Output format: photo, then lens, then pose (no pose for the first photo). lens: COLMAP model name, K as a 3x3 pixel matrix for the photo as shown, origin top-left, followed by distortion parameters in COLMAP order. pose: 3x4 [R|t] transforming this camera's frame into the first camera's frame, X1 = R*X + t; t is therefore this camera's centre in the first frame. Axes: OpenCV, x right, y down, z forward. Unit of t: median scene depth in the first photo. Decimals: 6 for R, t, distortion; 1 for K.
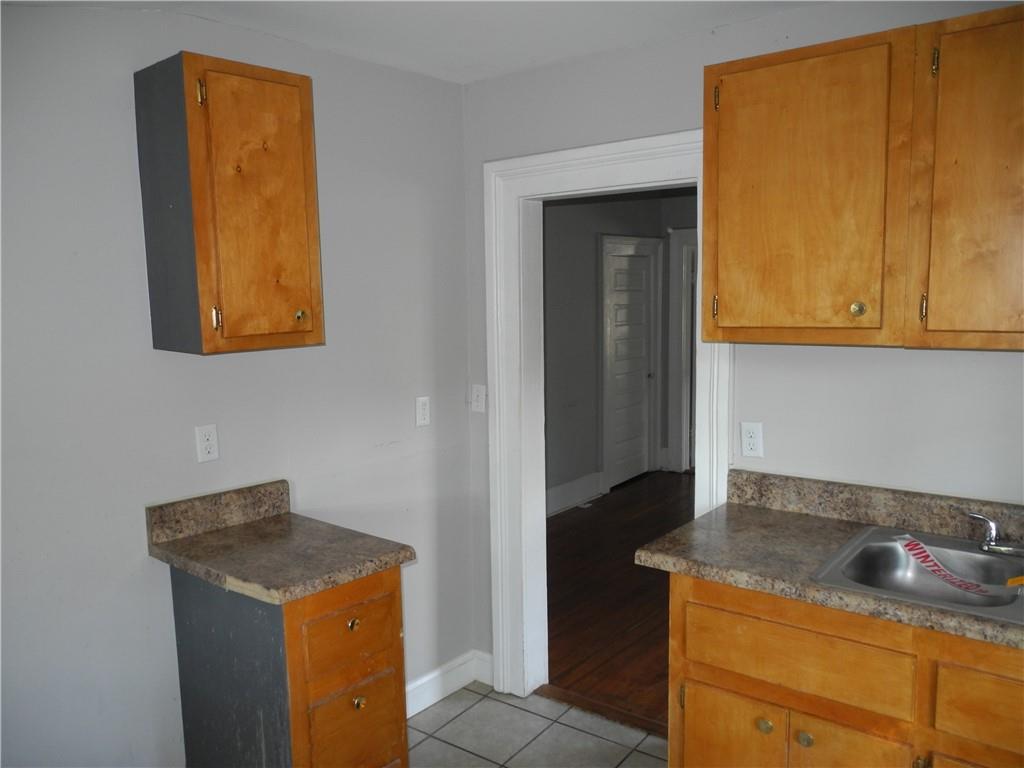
lens RADIAL K [[807.5, 0, 512.3], [0, 807.5, 381.2], [0, 0, 1]] dist [-0.025304, 0.017088]
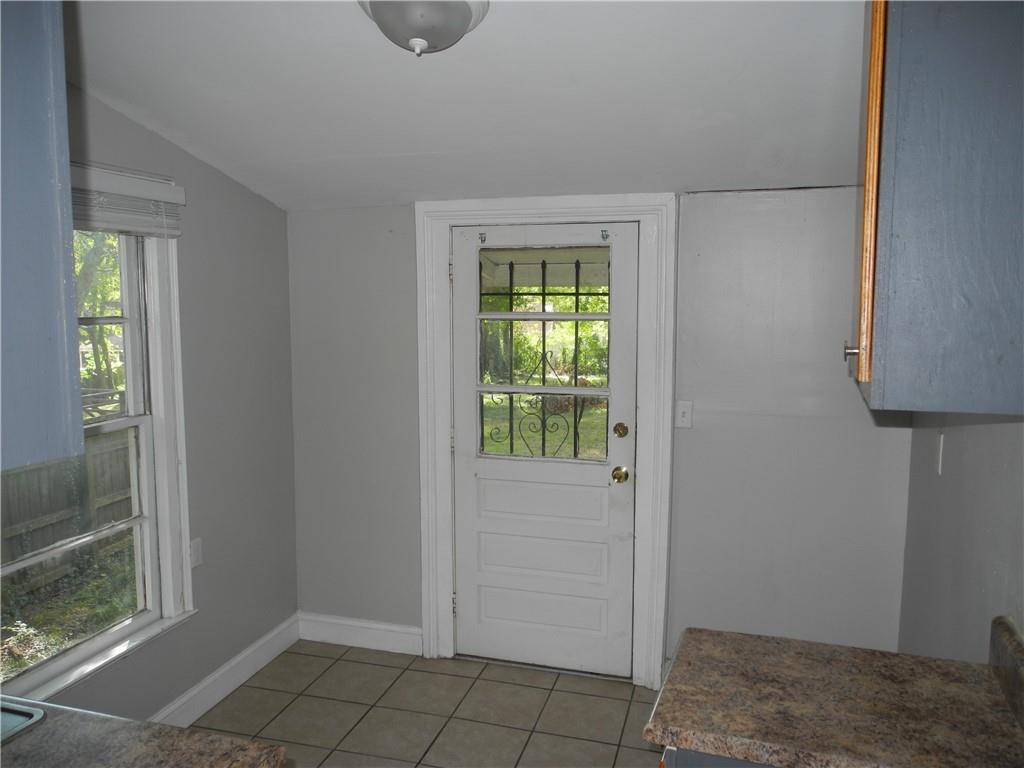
lens RADIAL K [[807.5, 0, 511.5], [0, 807.5, 384.6], [0, 0, 1]] dist [-0.025304, 0.017088]
pose [[-0.926929, 0.053386, -0.371419, 0.194084], [-0.034215, 0.973679, 0.225341, -0.187461], [0.373673, 0.221583, -0.900705, 1.490579]]
